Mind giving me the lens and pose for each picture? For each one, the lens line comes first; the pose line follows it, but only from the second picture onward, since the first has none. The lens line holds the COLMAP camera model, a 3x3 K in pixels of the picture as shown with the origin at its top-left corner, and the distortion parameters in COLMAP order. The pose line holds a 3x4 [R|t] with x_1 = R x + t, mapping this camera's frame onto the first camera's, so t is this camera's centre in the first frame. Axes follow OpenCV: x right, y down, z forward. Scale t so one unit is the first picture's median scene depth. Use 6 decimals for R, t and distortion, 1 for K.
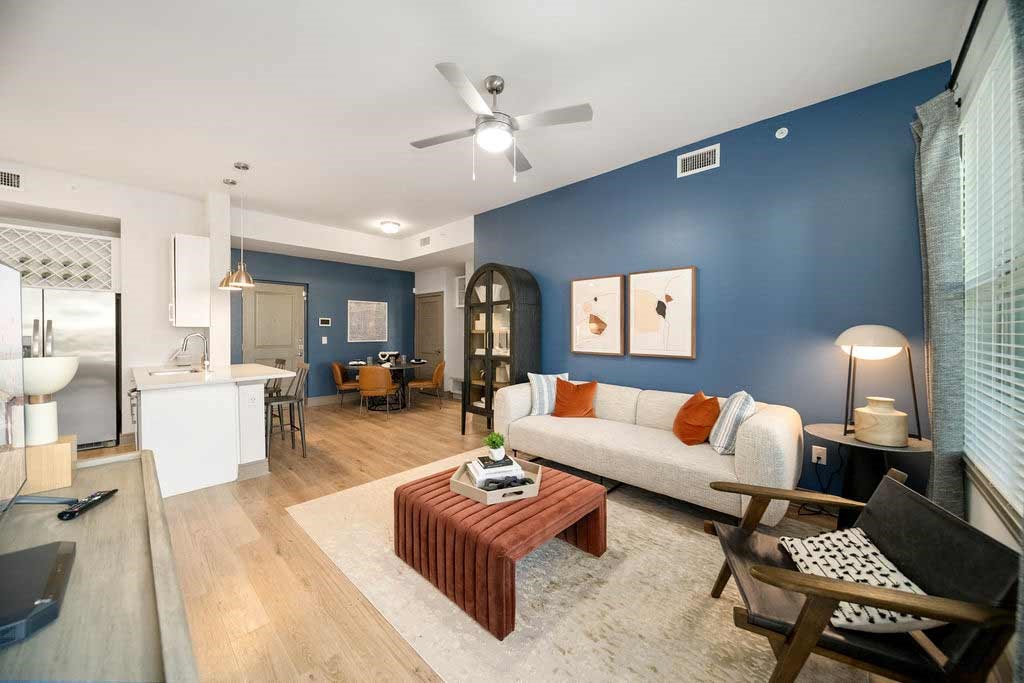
lens RADIAL K [[367.1, 0, 512.8], [0, 367.1, 332.4], [0, 0, 1]] dist [0.000380, 0.000016]
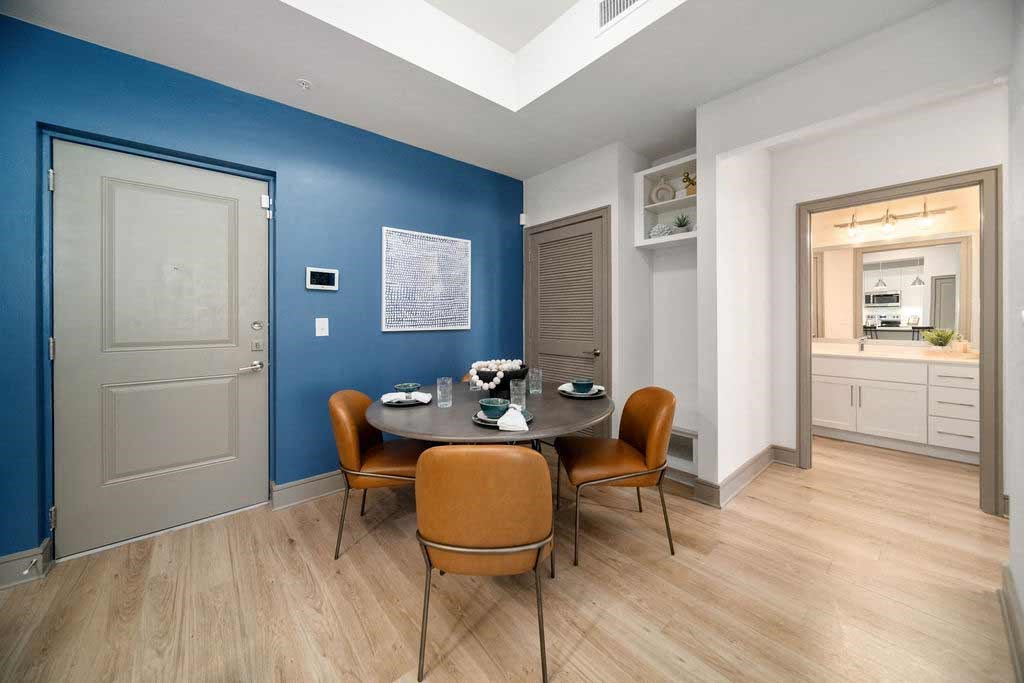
lens RADIAL K [[365.2, 0, 514.7], [0, 365.2, 321.8], [0, 0, 1]] dist [-0.001291, -0.000334]
pose [[0.994523, -0.004313, -0.104432, -0.286837], [0.004987, 0.999968, 0.006199, 0.015315], [0.104402, -0.006686, 0.994513, 0.672729]]
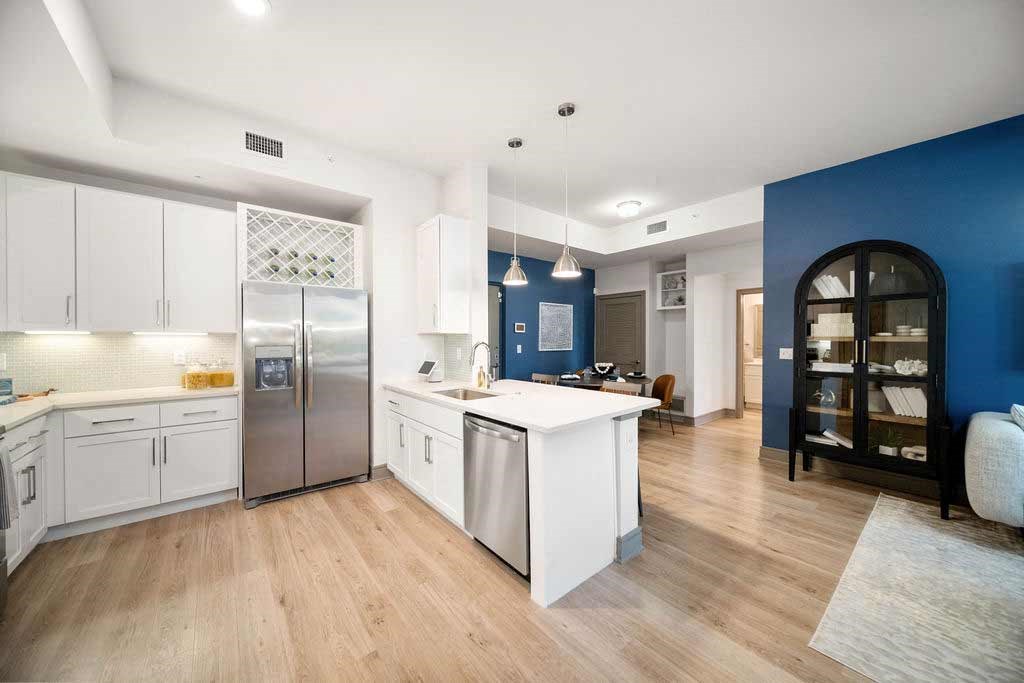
lens RADIAL K [[361.0, 0, 519.3], [0, 361.0, 343.8], [0, 0, 1]] dist [-0.001145, -0.000070]
pose [[0.992850, 0.001379, -0.119359, -0.429186], [0.000348, 0.999896, 0.014449, -0.002988], [0.119366, -0.014388, 0.992746, 0.165395]]
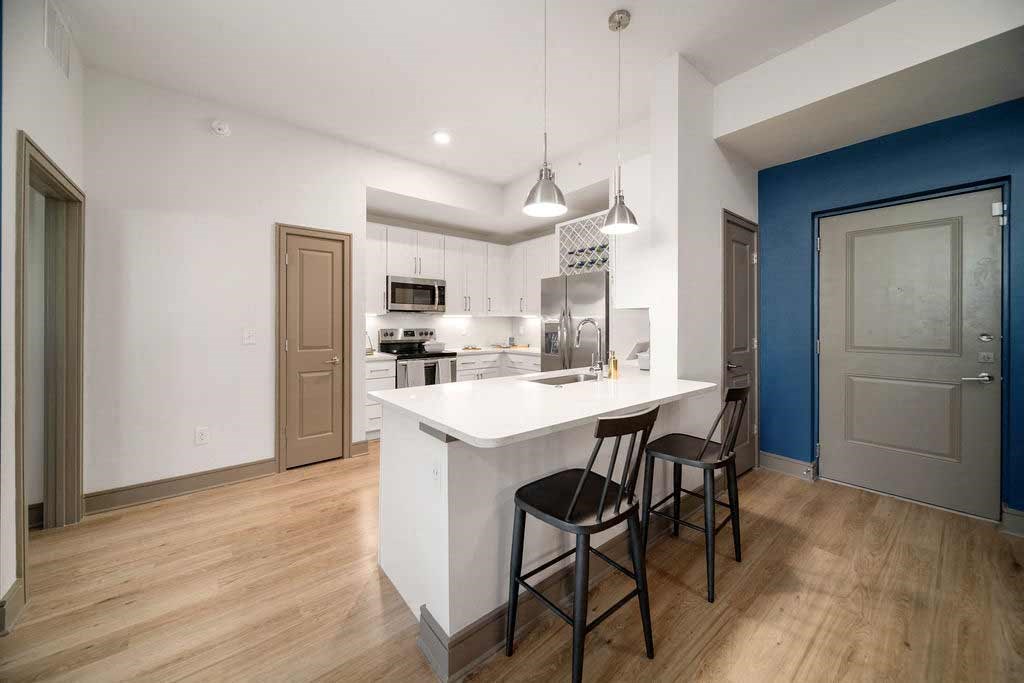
lens RADIAL K [[365.2, 0, 514.7], [0, 365.2, 321.8], [0, 0, 1]] dist [-0.001291, -0.000334]
pose [[-0.131545, -0.004712, -0.991299, -0.160760], [-0.001018, 0.999989, -0.004618, 0.006619], [0.991310, 0.000402, -0.131548, 0.593123]]
